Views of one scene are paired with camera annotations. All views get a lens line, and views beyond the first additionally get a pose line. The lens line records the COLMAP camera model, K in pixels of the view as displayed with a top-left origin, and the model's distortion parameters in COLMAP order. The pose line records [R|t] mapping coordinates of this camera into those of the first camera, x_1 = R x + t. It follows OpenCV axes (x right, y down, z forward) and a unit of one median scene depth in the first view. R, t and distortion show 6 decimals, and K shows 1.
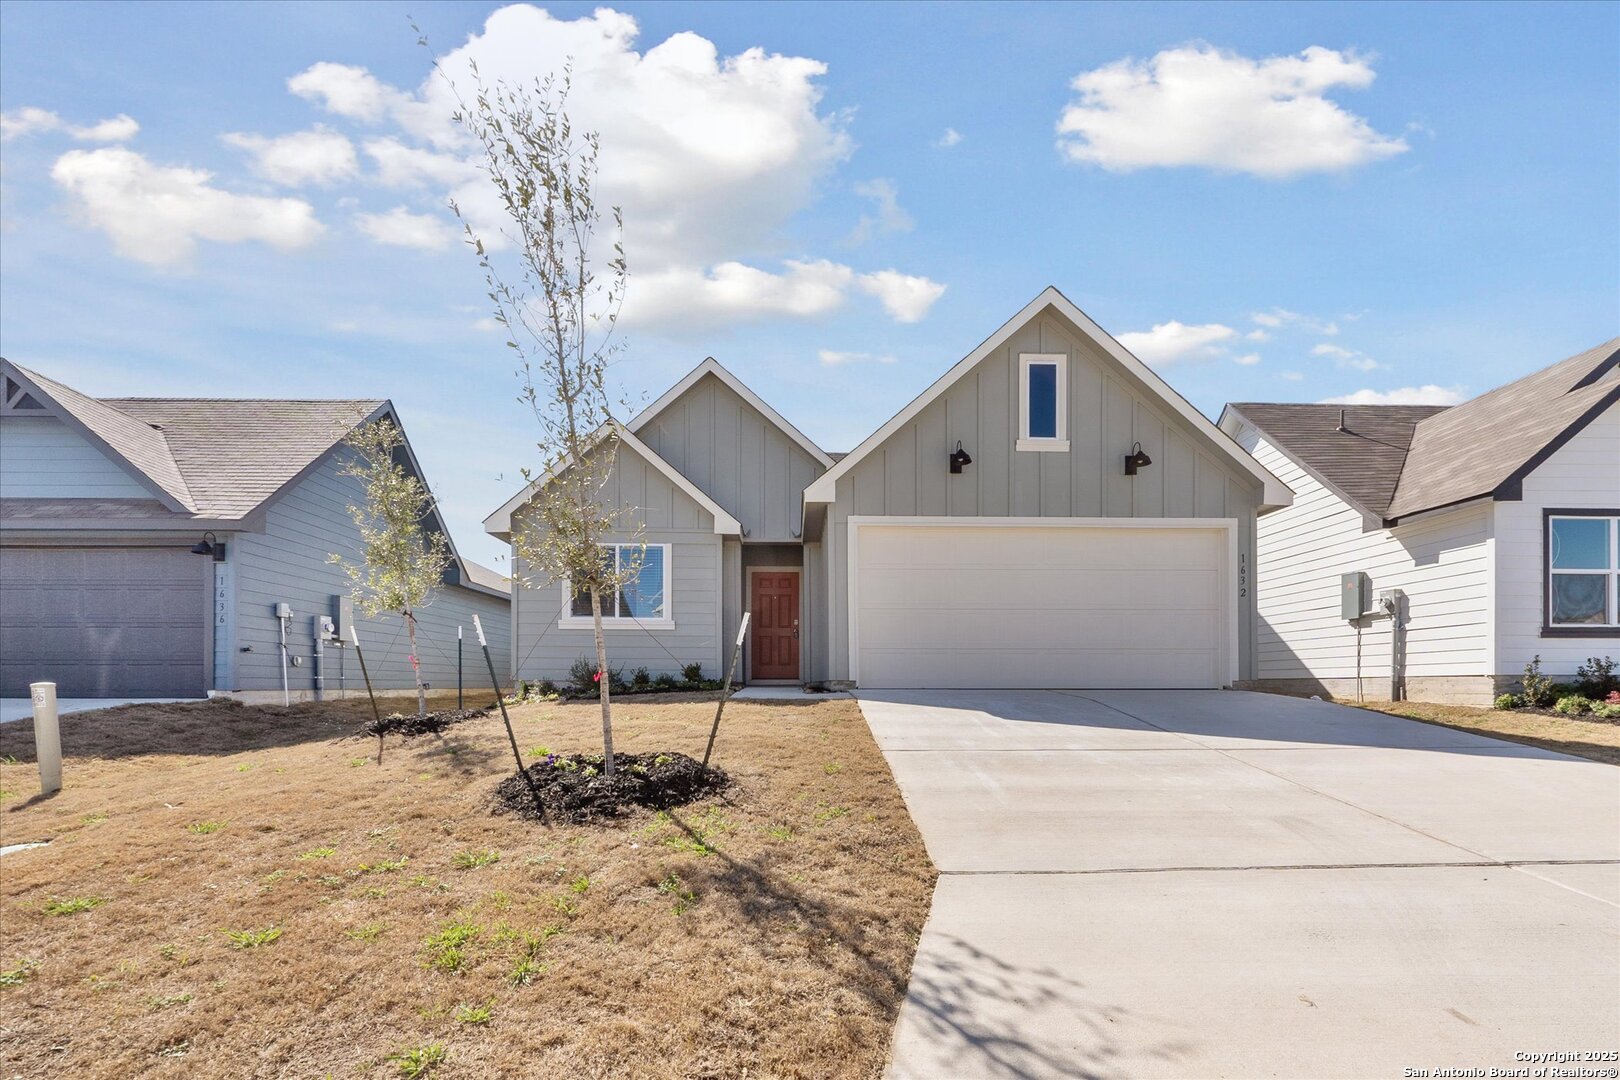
lens RADIAL K [[717.6, 0, 811.7], [0, 717.6, 536.6], [0, 0, 1]] dist [-0.002777, -0.000300]
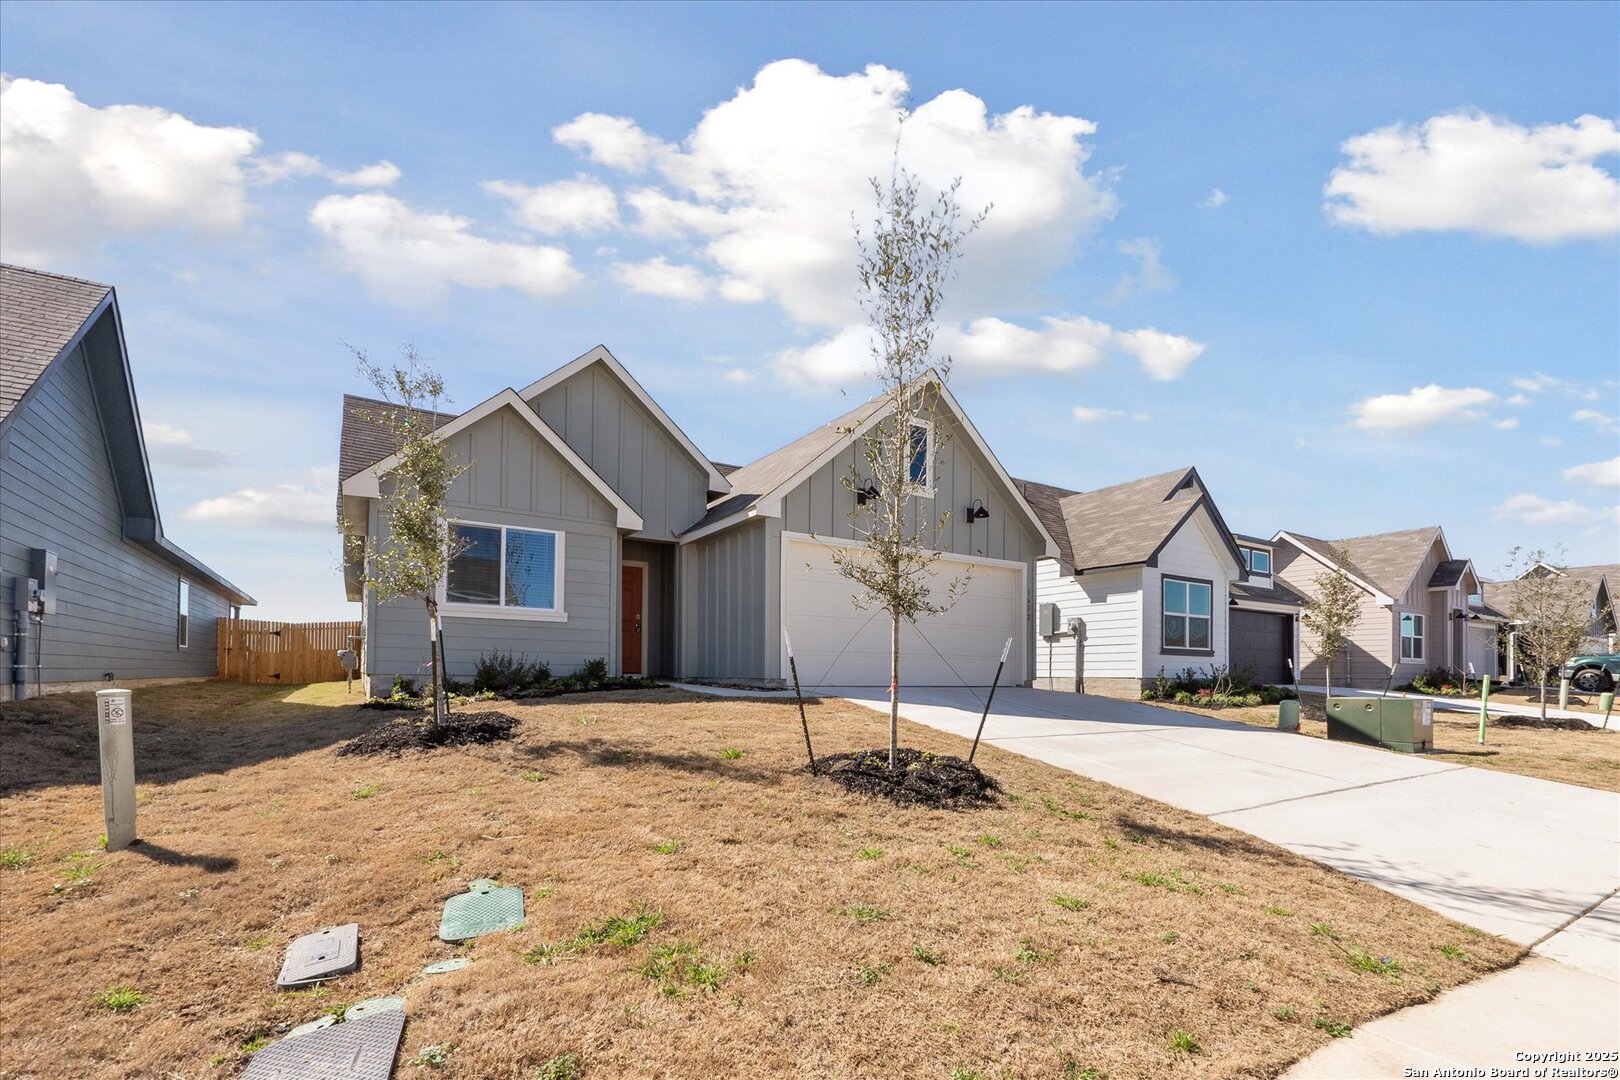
lens RADIAL K [[699.2, 0, 807.7], [0, 699.2, 515.0], [0, 0, 1]] dist [-0.002825, -0.000073]
pose [[0.861285, 0.121219, 0.493452, -0.415079], [-0.112646, 0.992513, -0.047201, -0.005703], [-0.495479, -0.014932, 0.868491, 0.030237]]
